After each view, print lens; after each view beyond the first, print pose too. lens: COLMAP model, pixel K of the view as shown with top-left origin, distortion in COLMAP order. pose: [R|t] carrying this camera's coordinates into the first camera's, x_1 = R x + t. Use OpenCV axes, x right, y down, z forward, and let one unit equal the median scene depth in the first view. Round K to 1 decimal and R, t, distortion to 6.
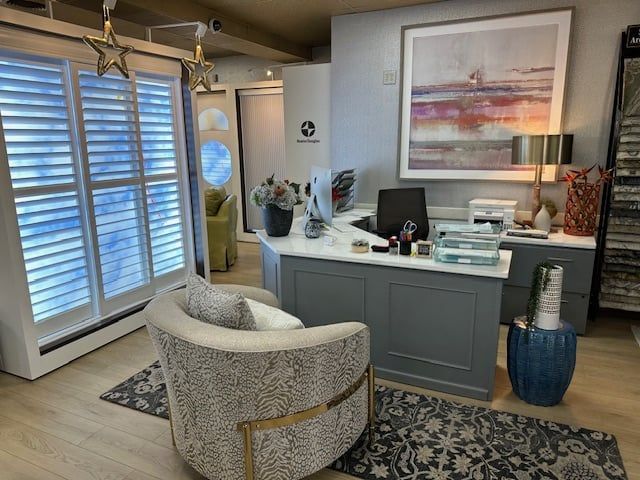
lens RADIAL K [[447.4, 0, 318.5], [0, 447.4, 240.1], [0, 0, 1]] dist [0.019444, -0.033421]
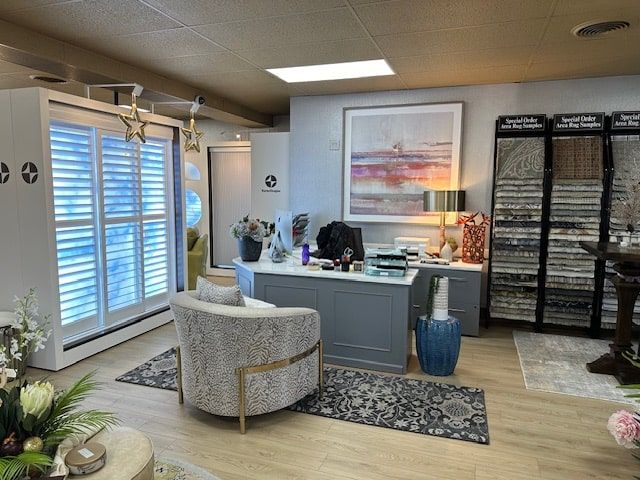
lens RADIAL K [[447.4, 0, 320.4], [0, 447.4, 242.2], [0, 0, 1]] dist [0.019444, -0.033421]
pose [[0.993608, 0.009012, 0.112528, -0.034489], [0.002800, 0.994534, -0.104374, 0.070996], [-0.112853, 0.104022, 0.988152, -0.320160]]
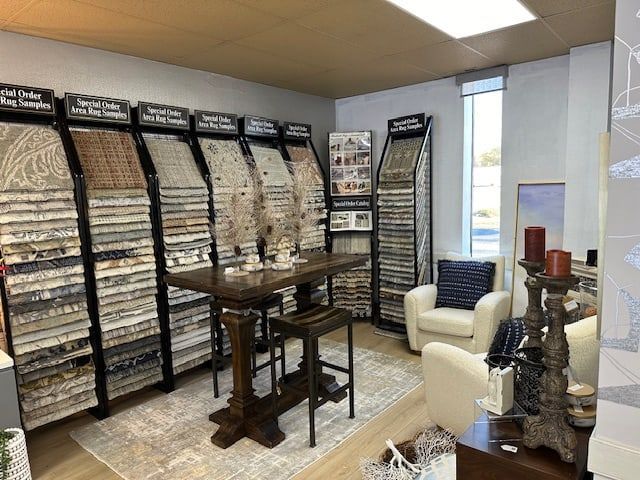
lens RADIAL K [[447.4, 0, 325.8], [0, 447.4, 244.8], [0, 0, 1]] dist [0.019444, -0.033421]
pose [[0.245671, -0.113074, 0.962736, 0.052383], [0.243522, 0.968521, 0.051612, -0.084278], [-0.938266, 0.221768, 0.265473, 0.267095]]
